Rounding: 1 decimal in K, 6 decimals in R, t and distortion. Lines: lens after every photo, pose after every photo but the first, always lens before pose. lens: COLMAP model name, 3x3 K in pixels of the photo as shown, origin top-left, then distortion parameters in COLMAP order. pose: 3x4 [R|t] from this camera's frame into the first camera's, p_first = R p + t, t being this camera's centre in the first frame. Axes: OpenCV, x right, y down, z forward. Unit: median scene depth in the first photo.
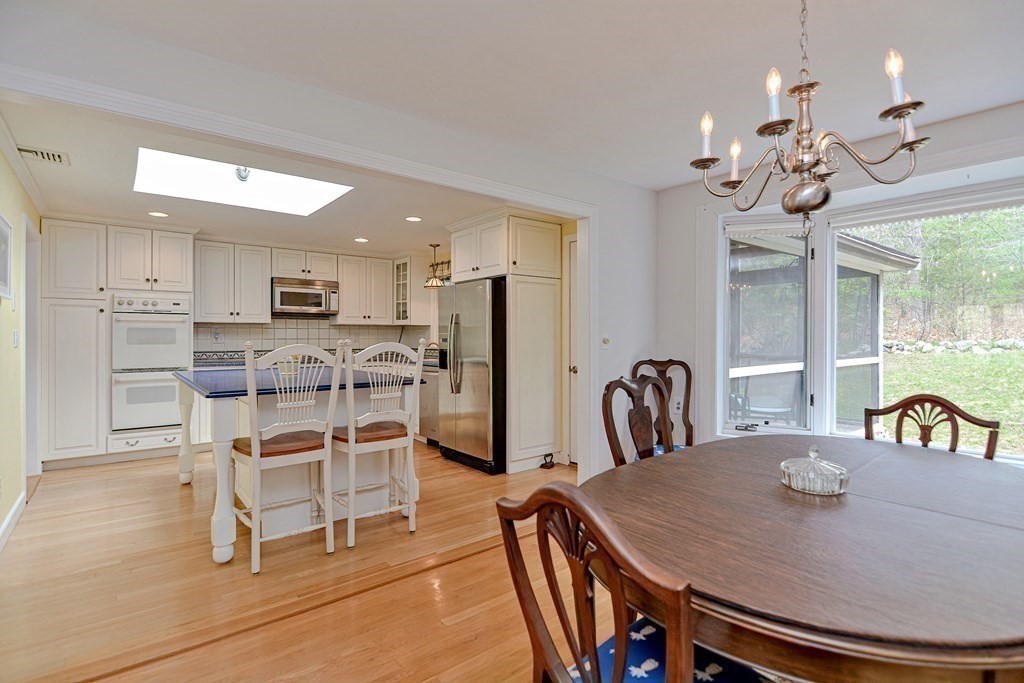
lens RADIAL K [[498.1, 0, 507.9], [0, 498.1, 340.5], [0, 0, 1]] dist [-0.009002, -0.004113]
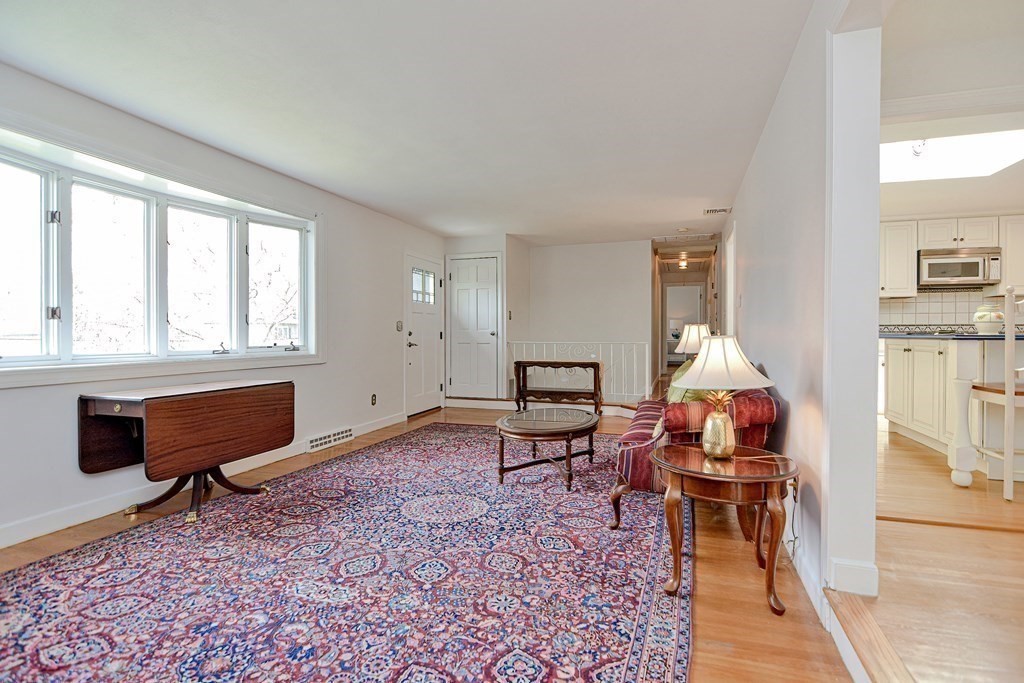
lens RADIAL K [[498.1, 0, 508.4], [0, 498.1, 340.6], [0, 0, 1]] dist [-0.009002, -0.004113]
pose [[0.541554, 0.008141, -0.840627, -0.155980], [-0.002177, 0.999963, 0.008281, 0.083447], [0.840663, -0.002654, 0.541552, -0.396815]]
